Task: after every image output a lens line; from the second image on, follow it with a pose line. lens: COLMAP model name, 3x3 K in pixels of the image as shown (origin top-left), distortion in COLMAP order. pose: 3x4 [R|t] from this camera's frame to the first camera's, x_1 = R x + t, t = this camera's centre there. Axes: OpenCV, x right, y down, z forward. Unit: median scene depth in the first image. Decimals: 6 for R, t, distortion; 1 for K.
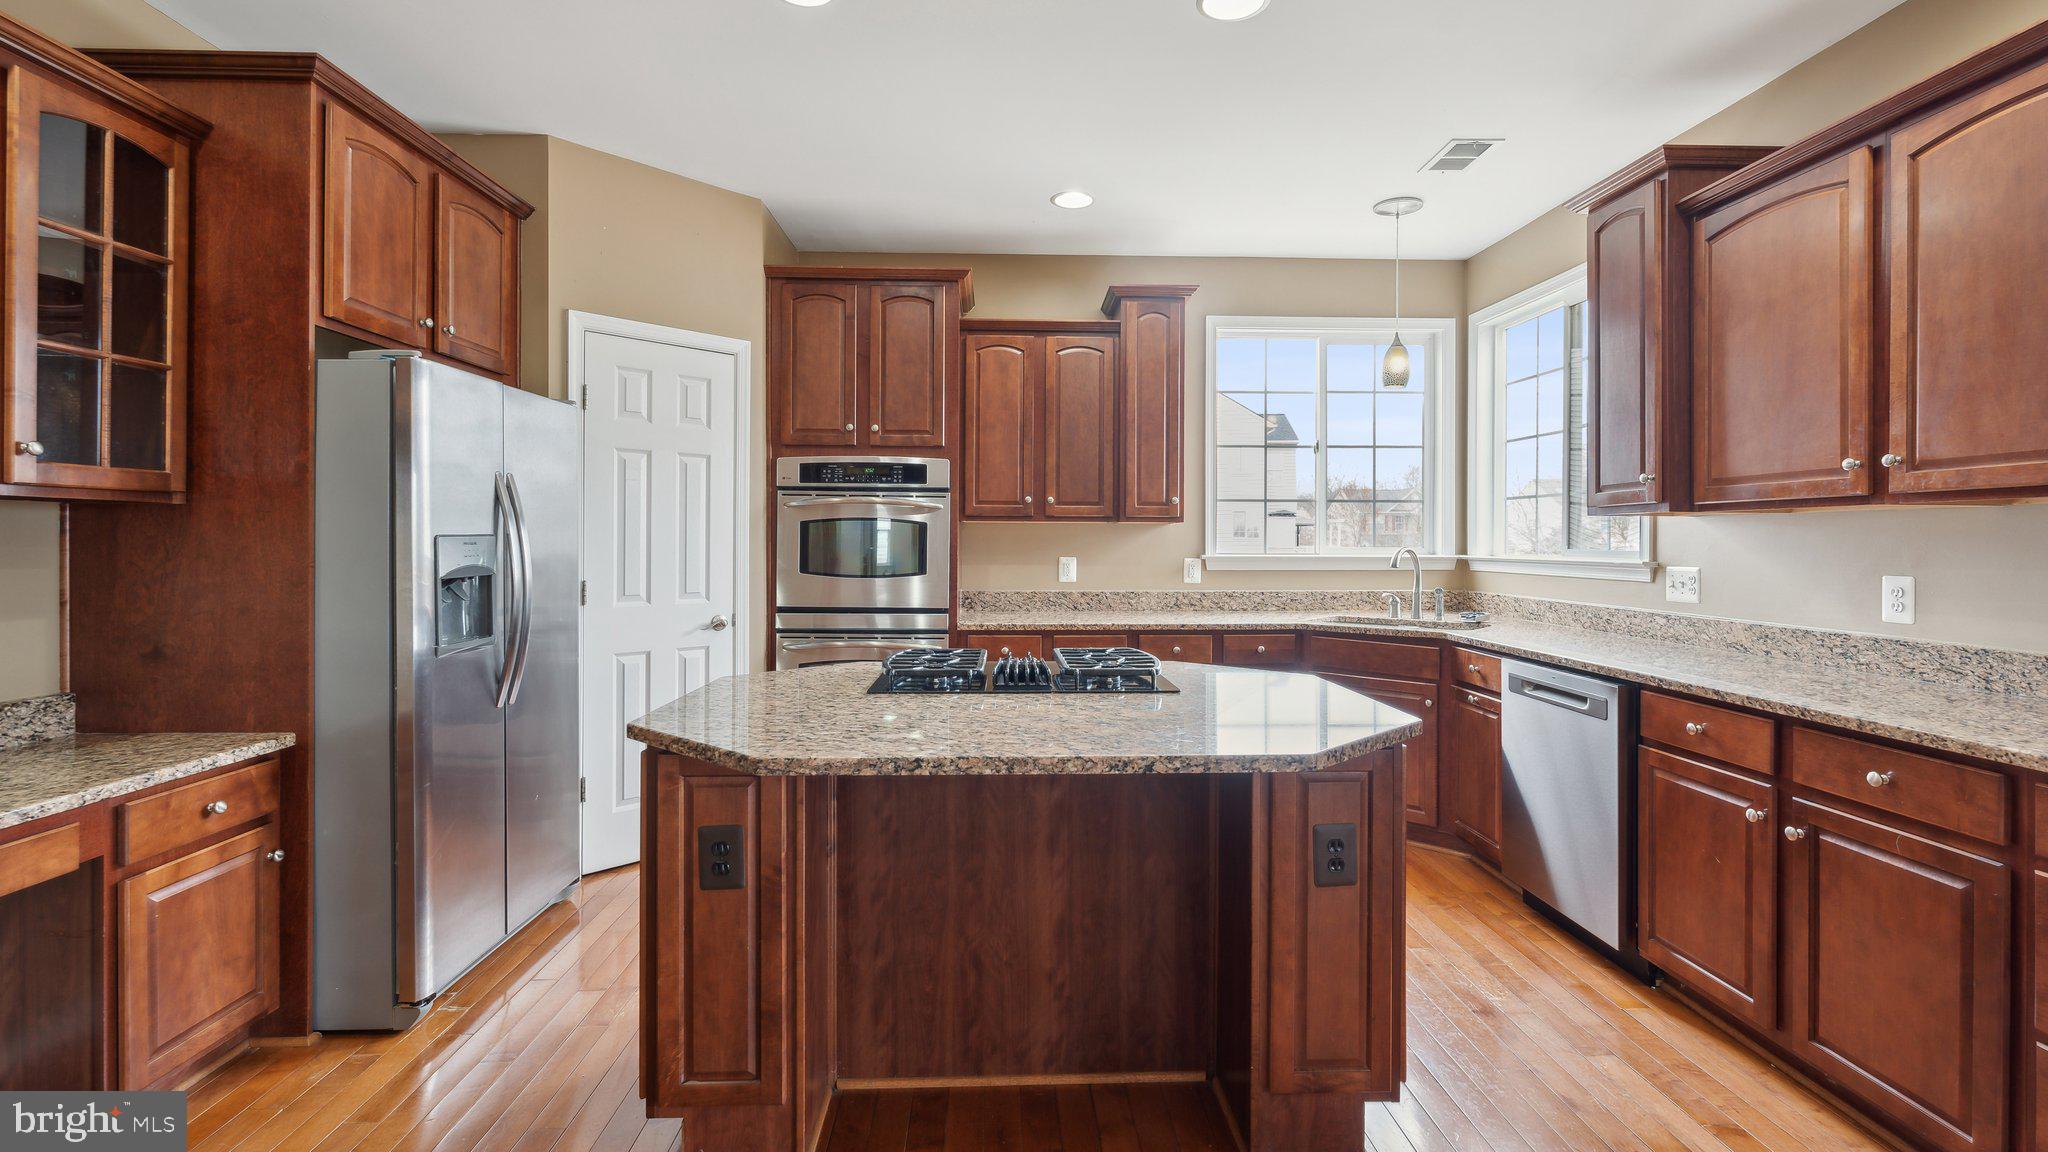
lens RADIAL K [[923.9, 0, 1025.7], [0, 923.9, 538.1], [0, 0, 1]] dist [-0.000739, 0.000537]
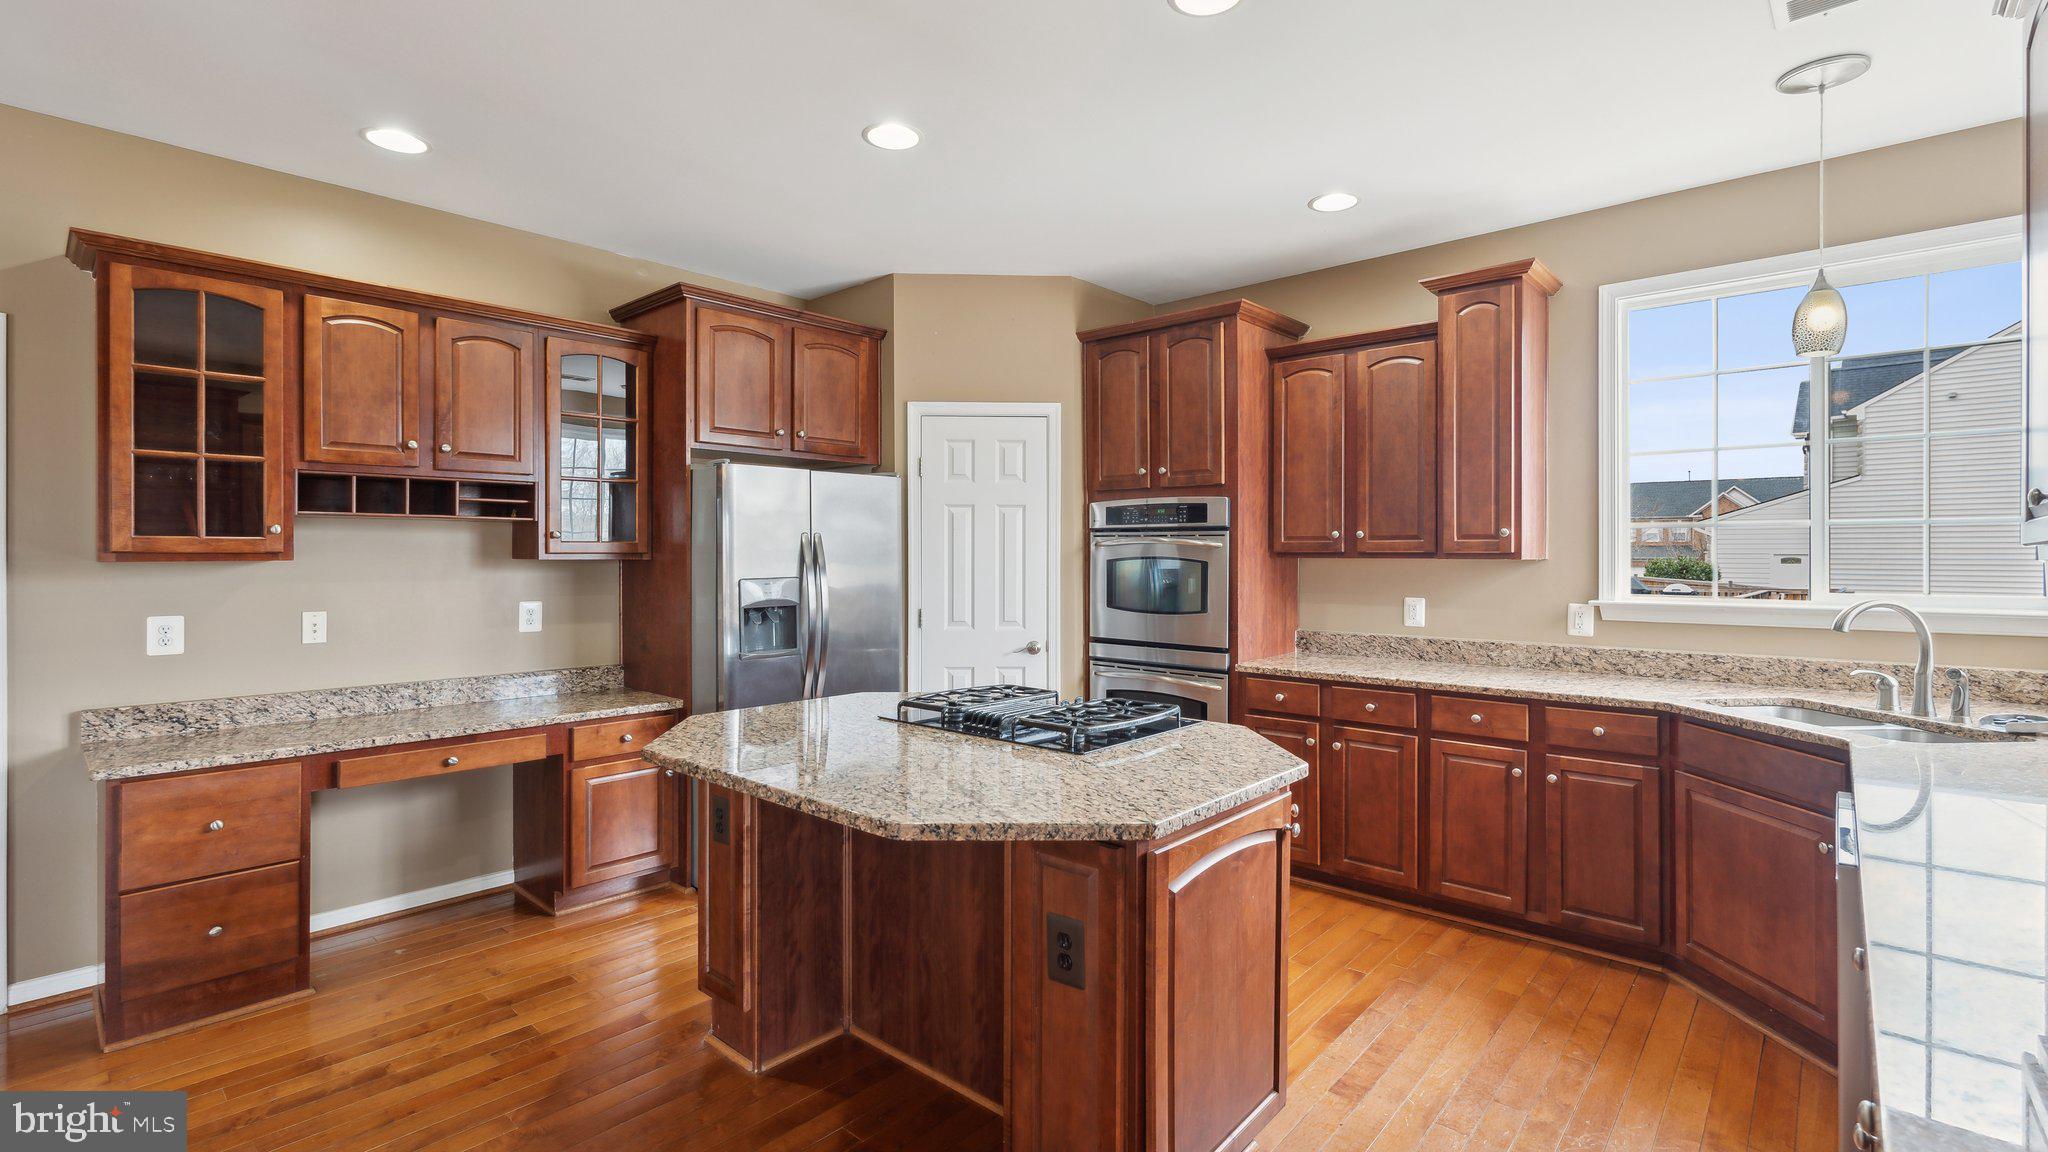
lens RADIAL K [[918.7, 0, 1024.4], [0, 918.7, 552.0], [0, 0, 1]] dist [-0.001858, 0.000110]
pose [[0.719332, -0.005245, -0.694647, 0.642612], [0.004114, 0.999986, -0.003290, -0.035312], [0.694655, -0.000491, 0.719343, 0.211547]]
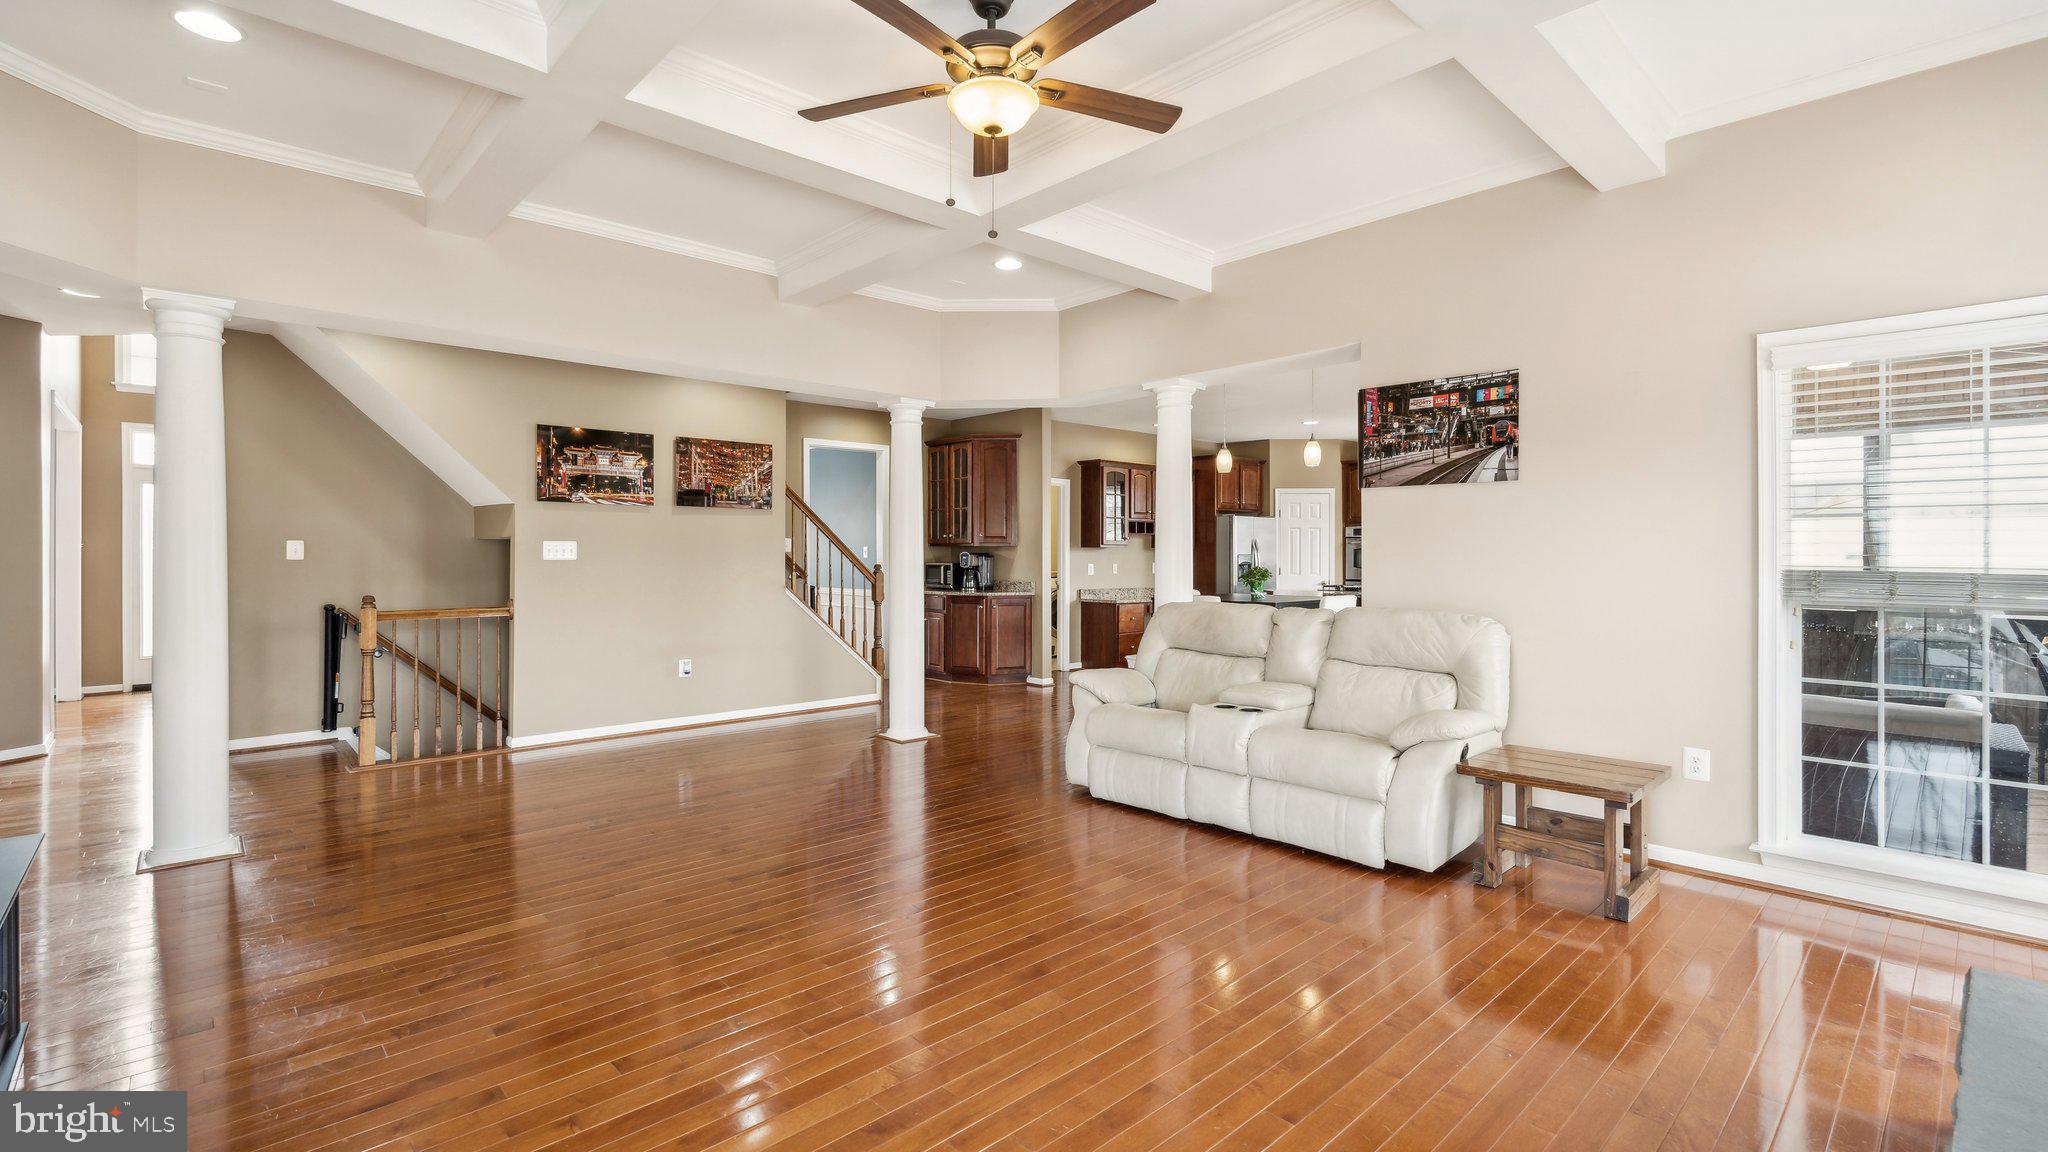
lens RADIAL K [[918.7, 0, 1024.4], [0, 918.7, 552.0], [0, 0, 1]] dist [-0.001858, 0.000110]
pose [[0.652896, 0.000071, -0.757447, 1.798673], [-0.000103, 1.000000, 0.000005, -0.014156], [0.757447, 0.000075, 0.652896, -2.351228]]
